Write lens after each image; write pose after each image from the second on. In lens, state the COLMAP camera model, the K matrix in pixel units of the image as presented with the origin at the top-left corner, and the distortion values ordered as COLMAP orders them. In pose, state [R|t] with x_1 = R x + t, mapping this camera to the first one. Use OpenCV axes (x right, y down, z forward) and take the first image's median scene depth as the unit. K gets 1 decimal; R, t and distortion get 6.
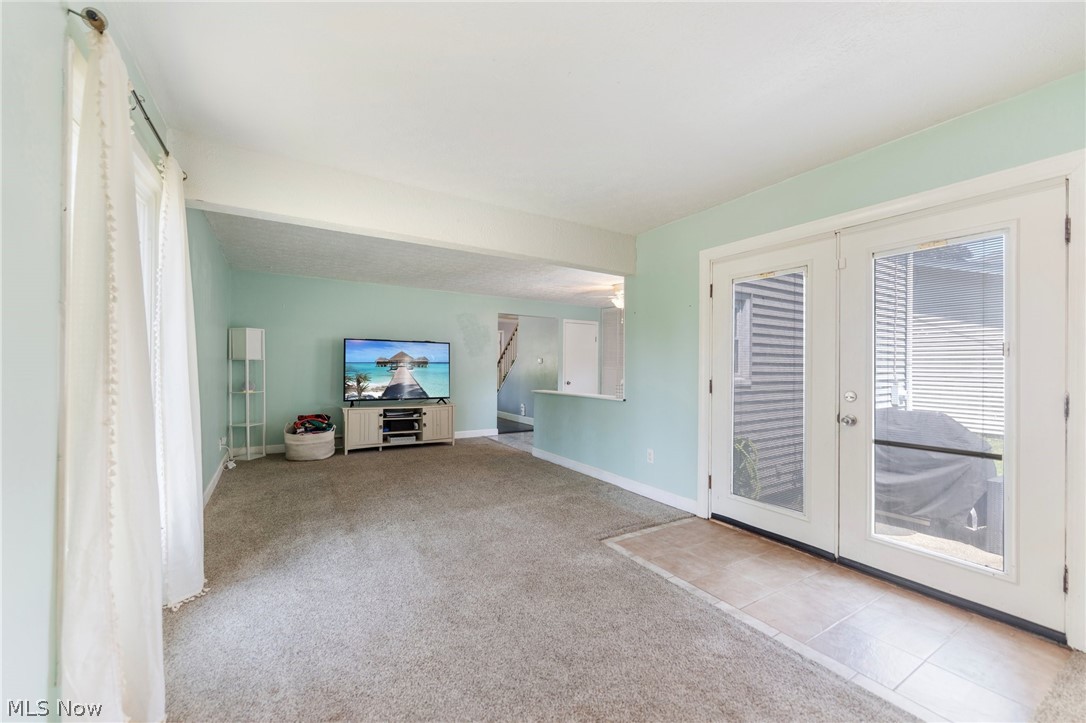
lens RADIAL K [[433.7, 0, 544.9], [0, 433.7, 361.5], [0, 0, 1]] dist [-0.003041, 0.000369]
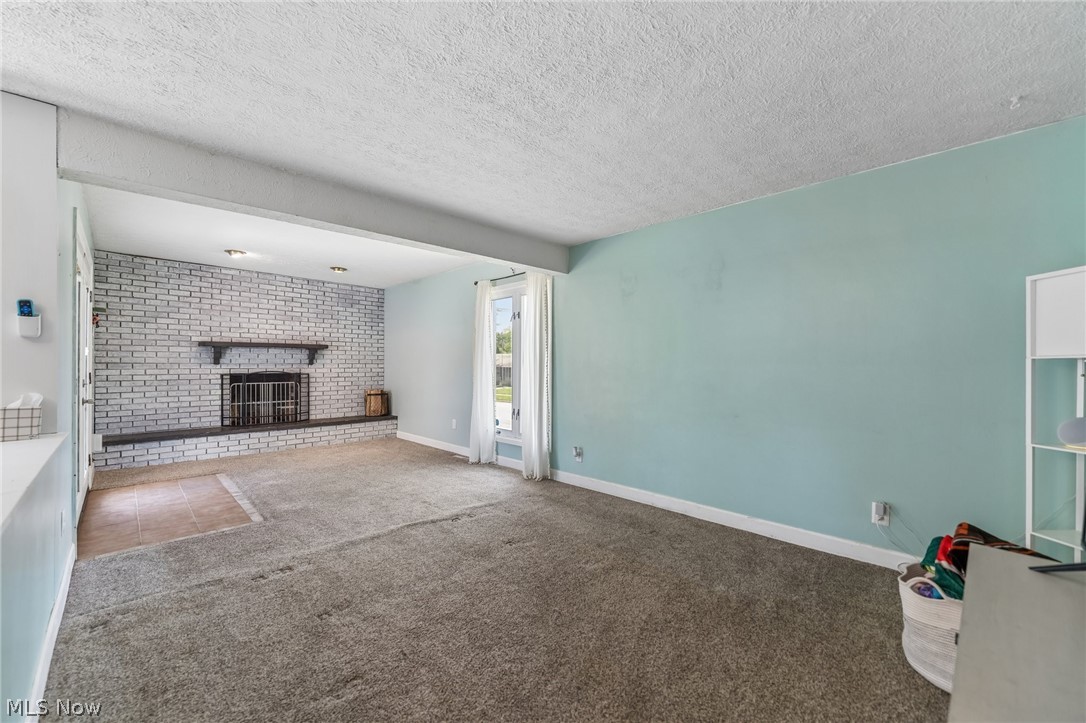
lens RADIAL K [[440.7, 0, 537.8], [0, 440.7, 363.9], [0, 0, 1]] dist [-0.001964, 0.000094]
pose [[-0.979212, -0.011241, -0.202529, -0.217018], [-0.009556, 0.999911, -0.009298, 0.012311], [0.202616, -0.007169, -0.979232, 1.520231]]
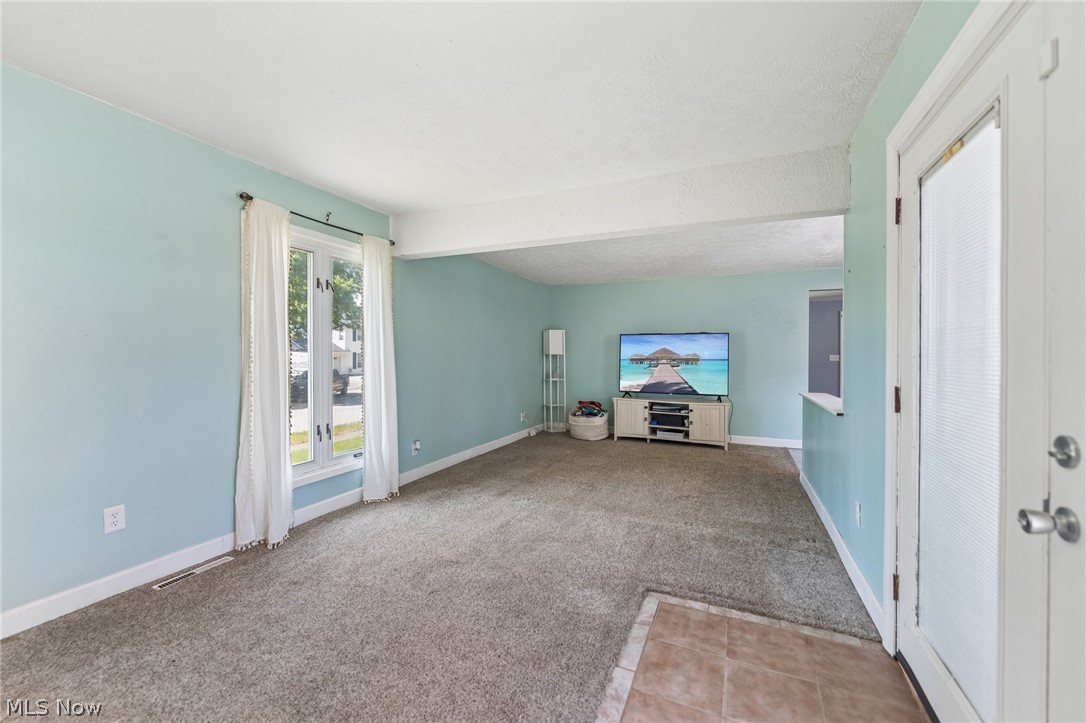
lens RADIAL K [[433.7, 0, 544.9], [0, 433.7, 361.5], [0, 0, 1]] dist [-0.003041, 0.000369]
pose [[0.565438, 0.005164, -0.824774, 0.439840], [0.005992, 0.999928, 0.010368, 0.002616], [0.824769, -0.010804, 0.565367, 0.290560]]
